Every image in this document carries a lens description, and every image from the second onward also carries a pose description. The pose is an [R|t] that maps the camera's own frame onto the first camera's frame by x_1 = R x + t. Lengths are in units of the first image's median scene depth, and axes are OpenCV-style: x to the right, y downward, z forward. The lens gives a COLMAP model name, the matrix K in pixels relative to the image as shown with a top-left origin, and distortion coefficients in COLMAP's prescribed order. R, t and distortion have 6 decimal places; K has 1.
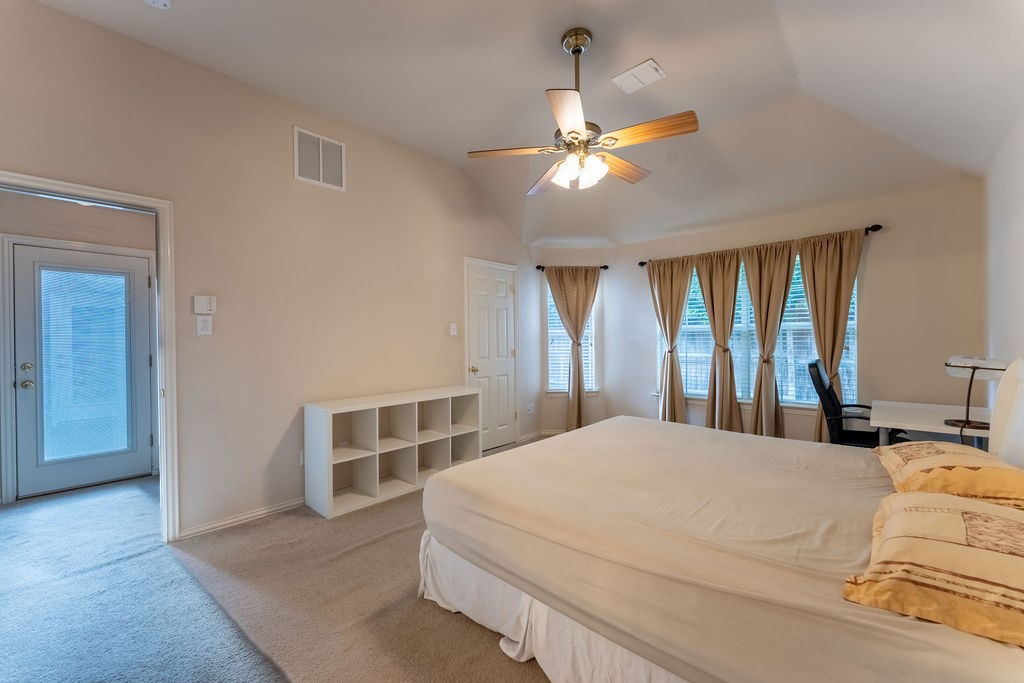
lens RADIAL K [[408.7, 0, 513.9], [0, 408.7, 342.2], [0, 0, 1]] dist [0.000398, -0.000265]
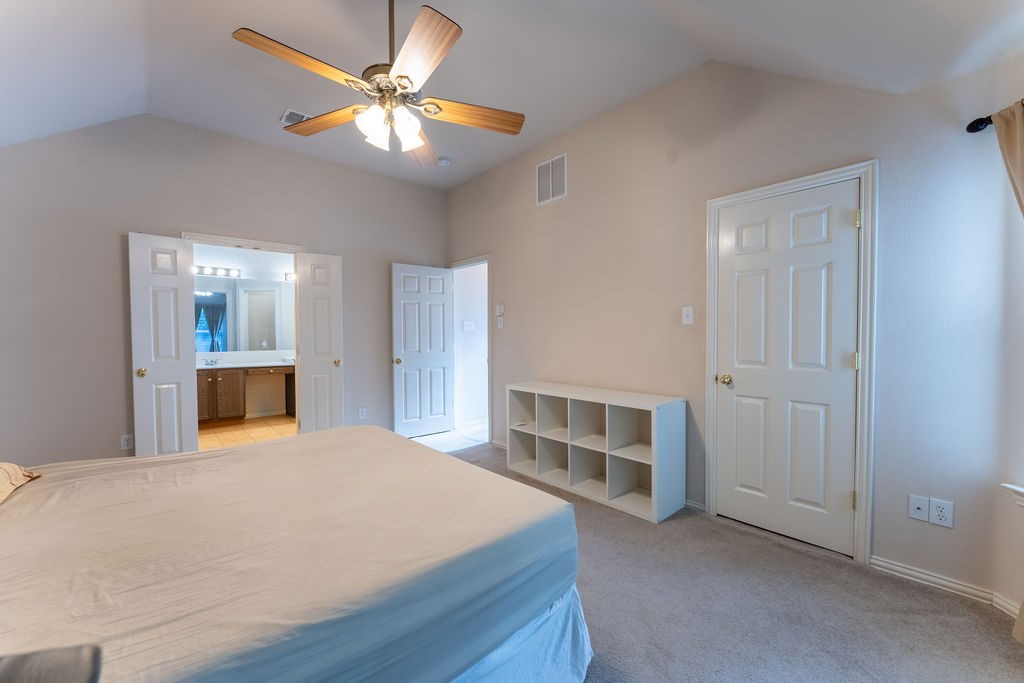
lens RADIAL K [[410.0, 0, 512.0], [0, 410.0, 341.5], [0, 0, 1]] dist [-0.001732, -0.000102]
pose [[-0.121097, 0.040700, -0.991806, 0.488296], [0.010649, 0.999155, 0.039702, -0.016598], [0.992584, -0.005754, -0.121428, 0.682054]]
